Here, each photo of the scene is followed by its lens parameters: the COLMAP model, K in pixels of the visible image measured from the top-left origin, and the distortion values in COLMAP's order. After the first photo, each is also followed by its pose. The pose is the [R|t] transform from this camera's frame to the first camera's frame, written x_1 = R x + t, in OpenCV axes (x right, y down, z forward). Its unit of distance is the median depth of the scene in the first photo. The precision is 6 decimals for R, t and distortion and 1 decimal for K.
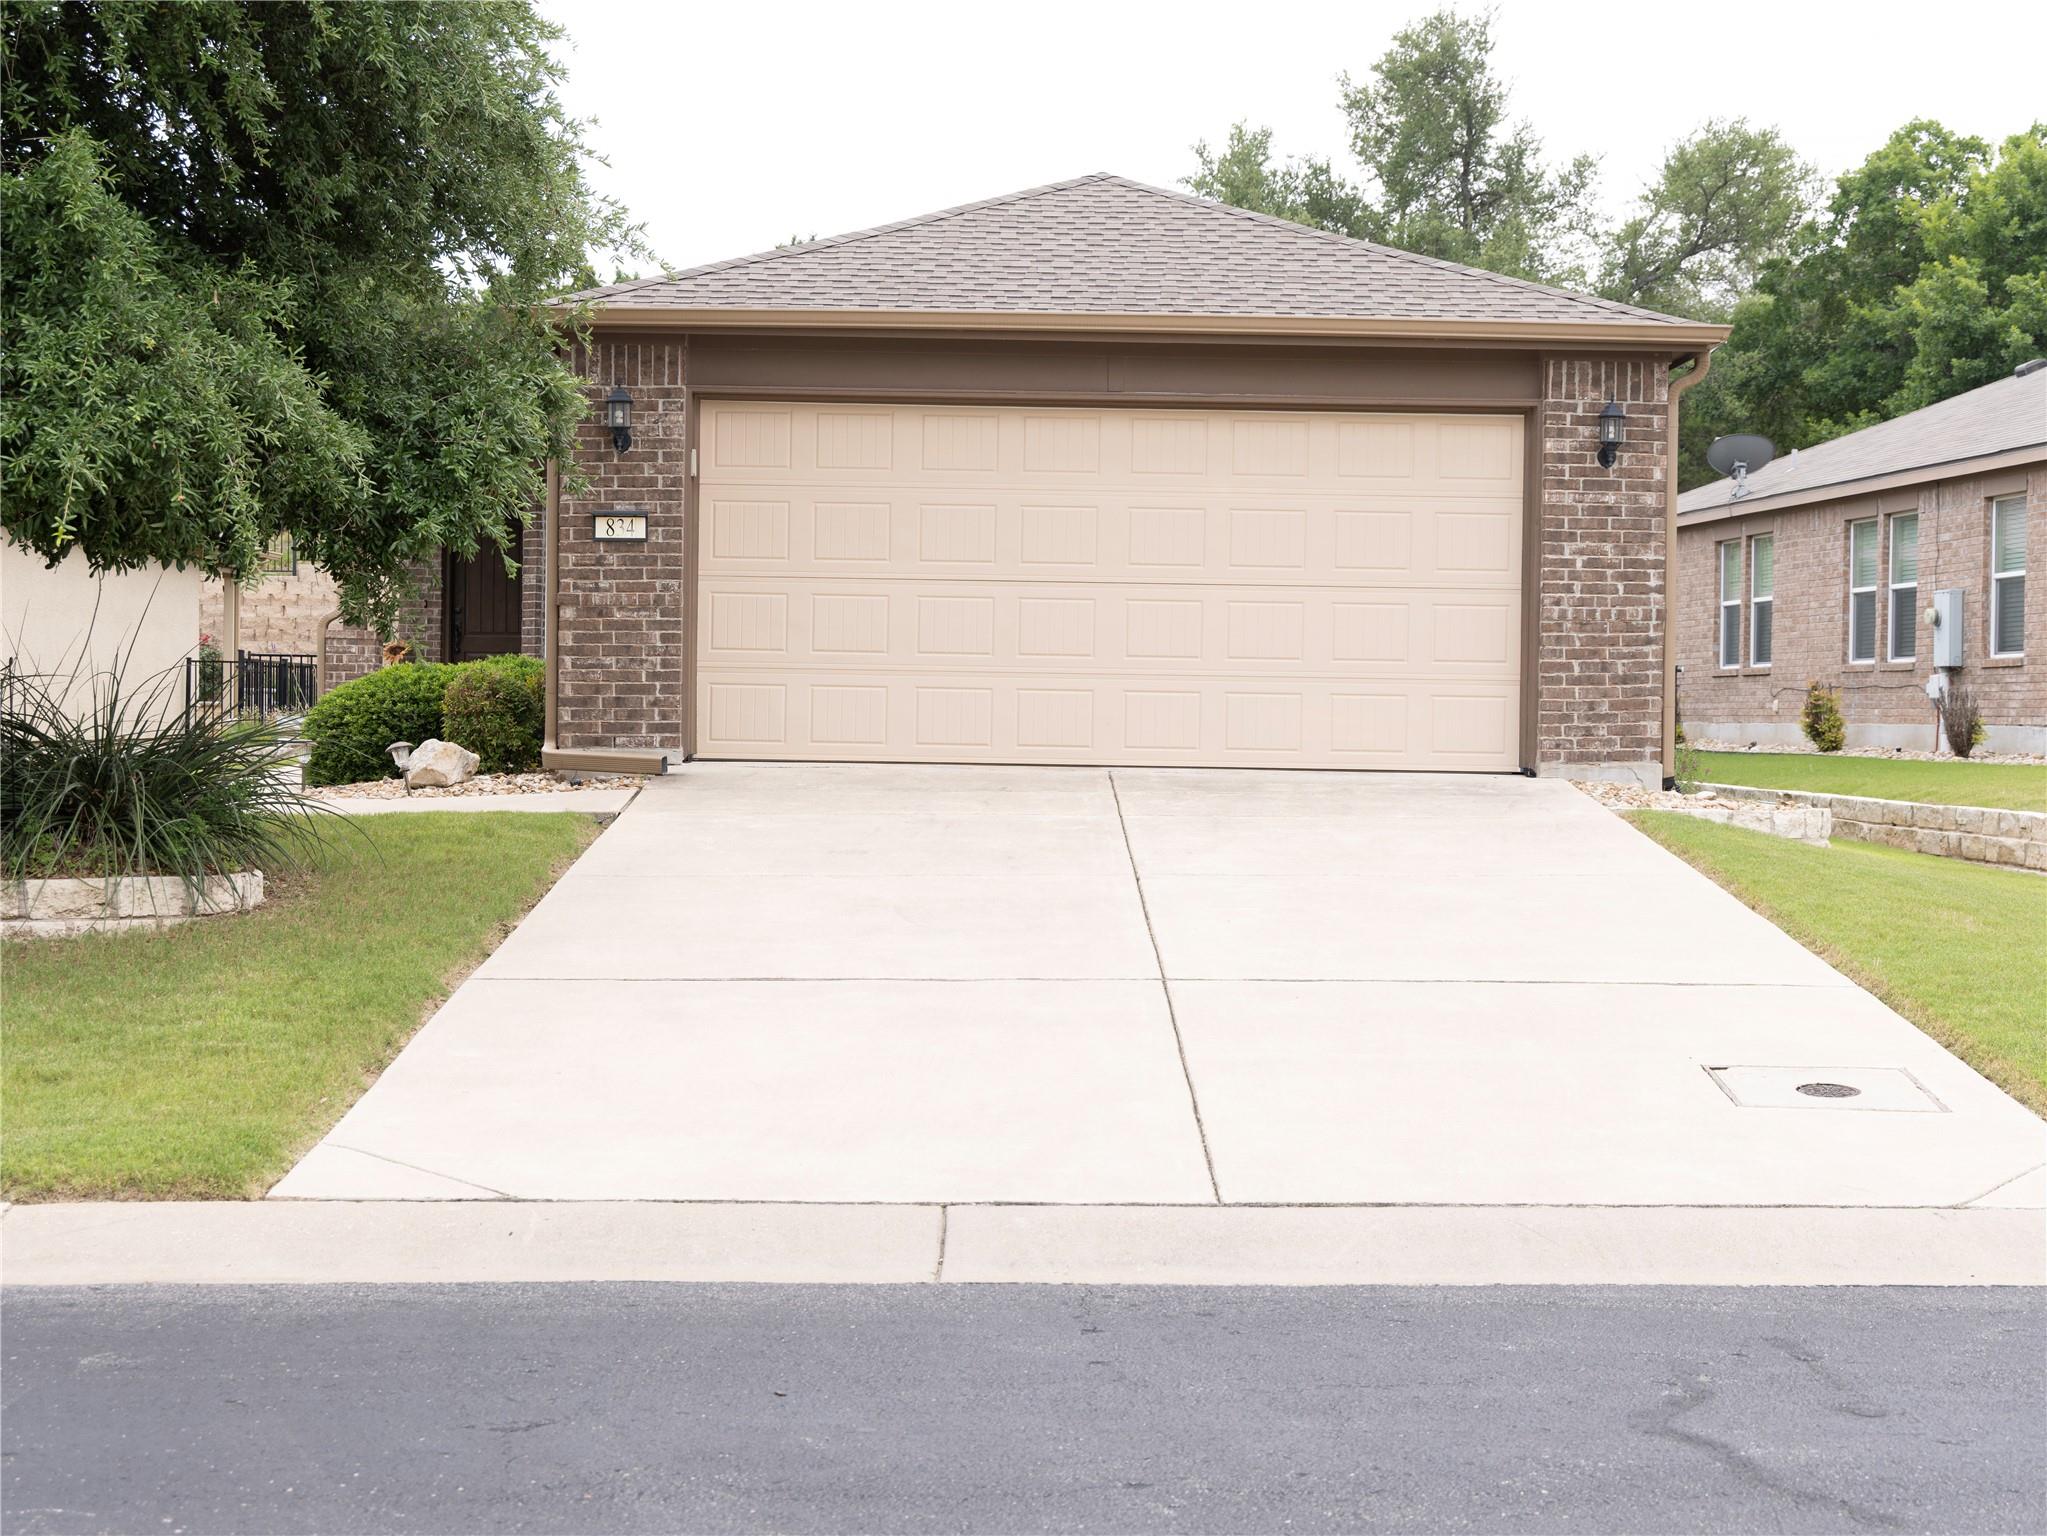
lens RADIAL K [[2721.6, 0, 1025.3], [0, 2721.6, 762.3], [0, 0, 1]] dist [0.040773, 0.000000]
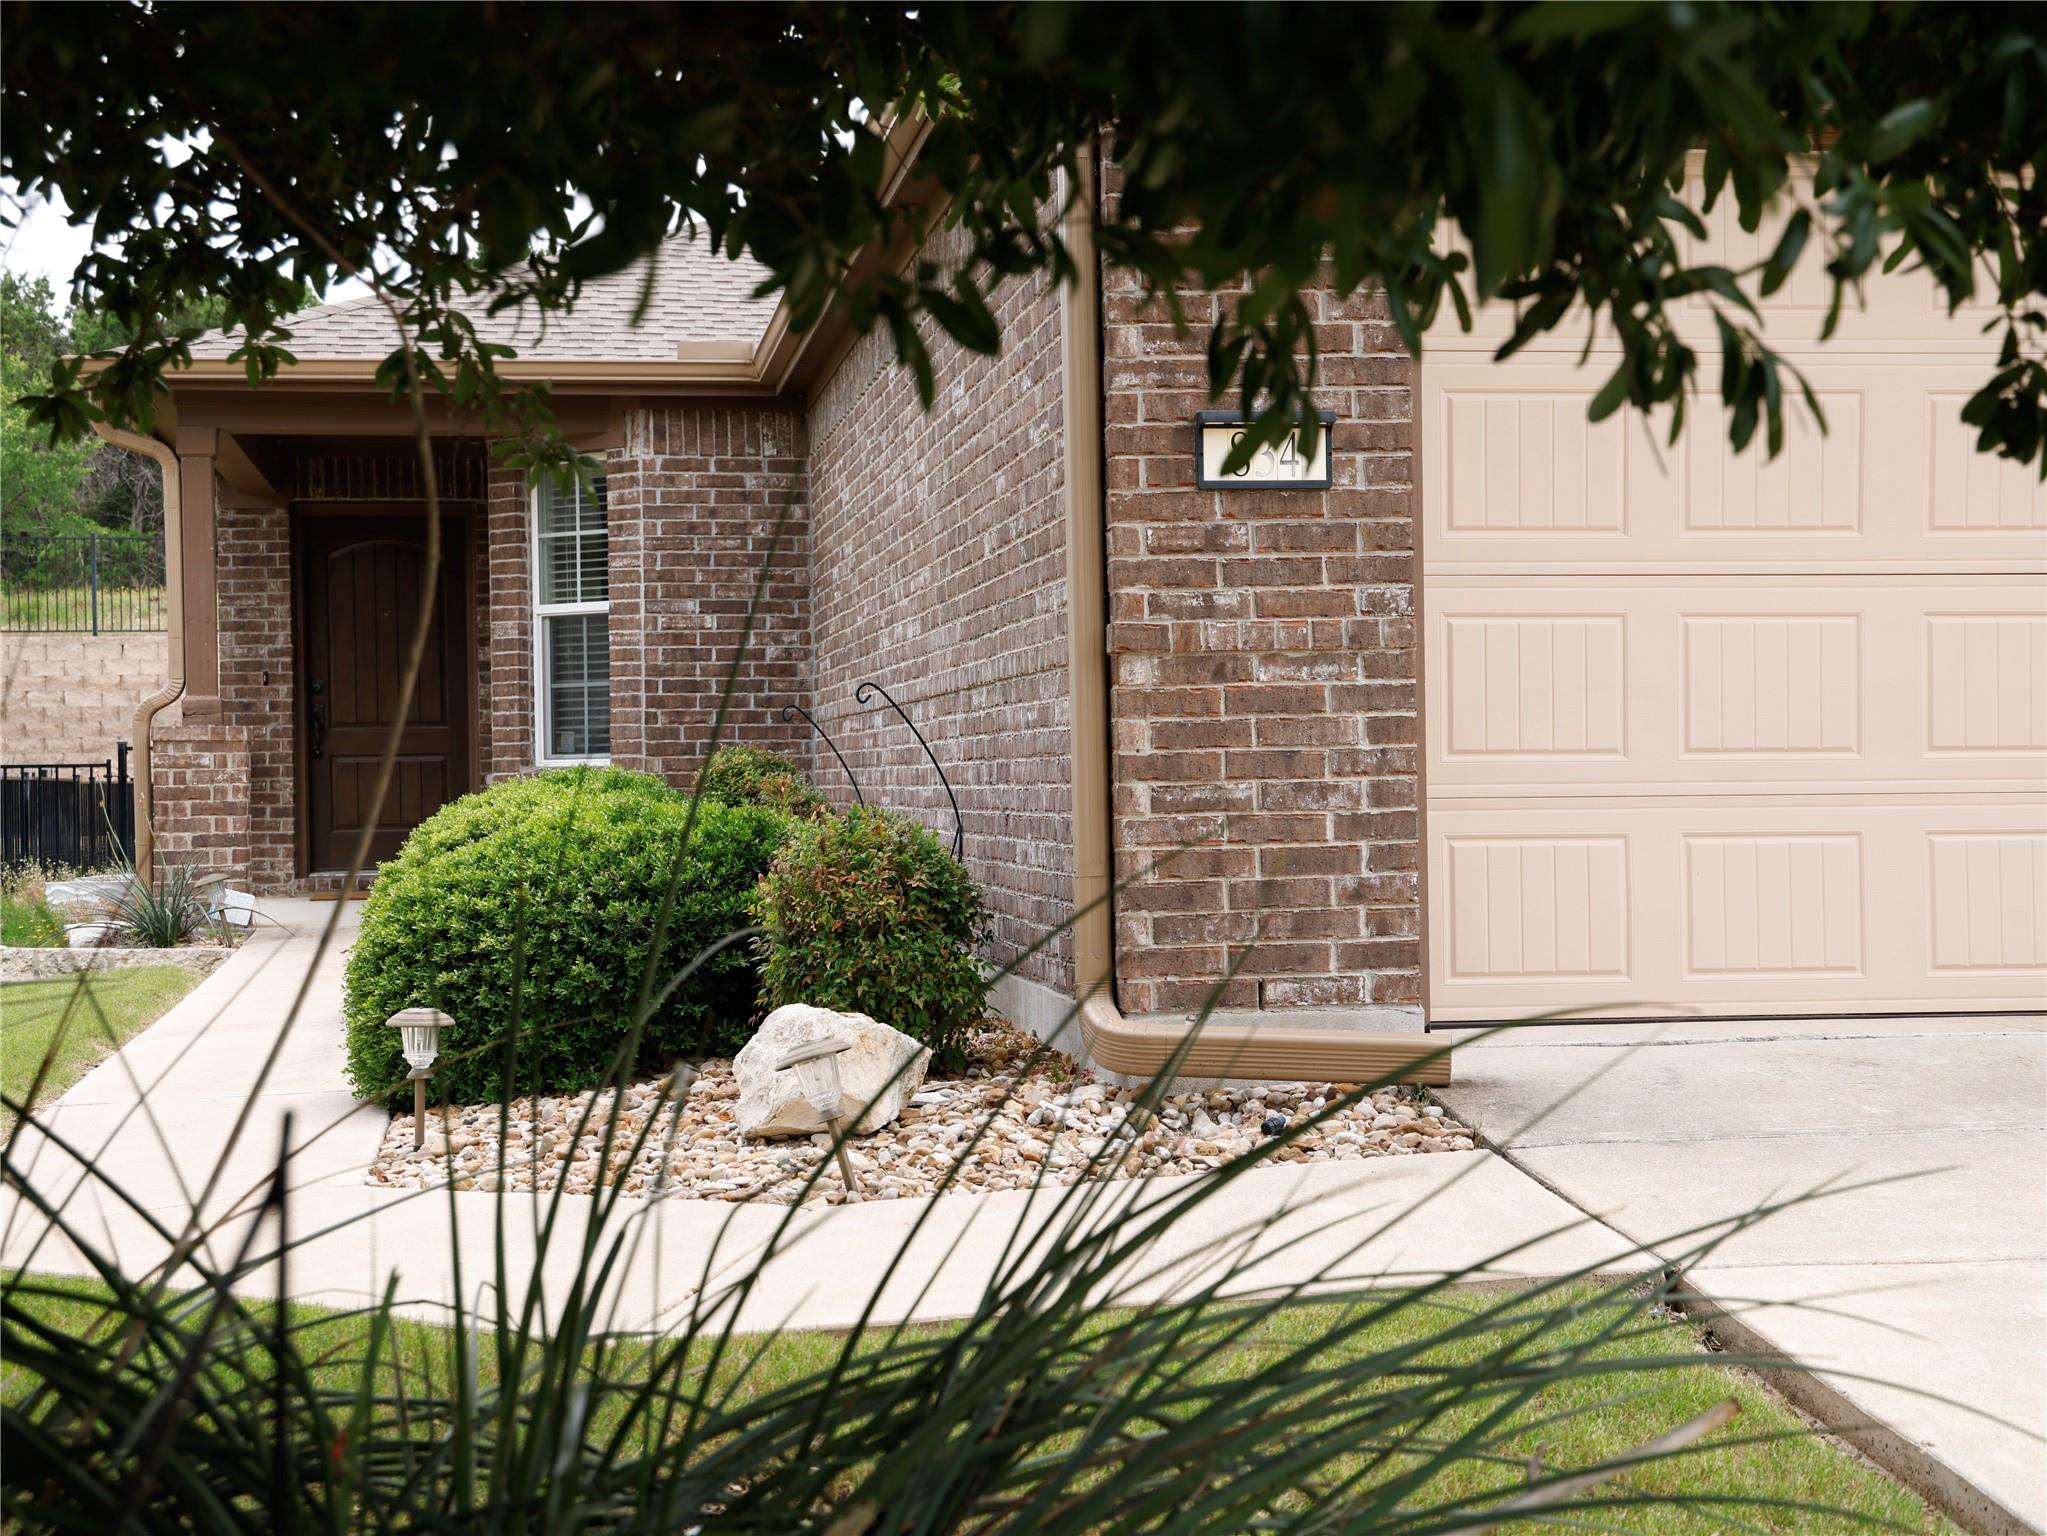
lens RADIAL K [[2721.6, 0, 1021.2], [0, 2721.6, 773.0], [0, 0, 1]] dist [0.040773, 0.000000]
pose [[0.986738, -0.026804, 0.160091, -0.248067], [0.030290, 0.999353, -0.019375, -0.033127], [-0.159468, 0.023967, 0.986912, 0.614139]]
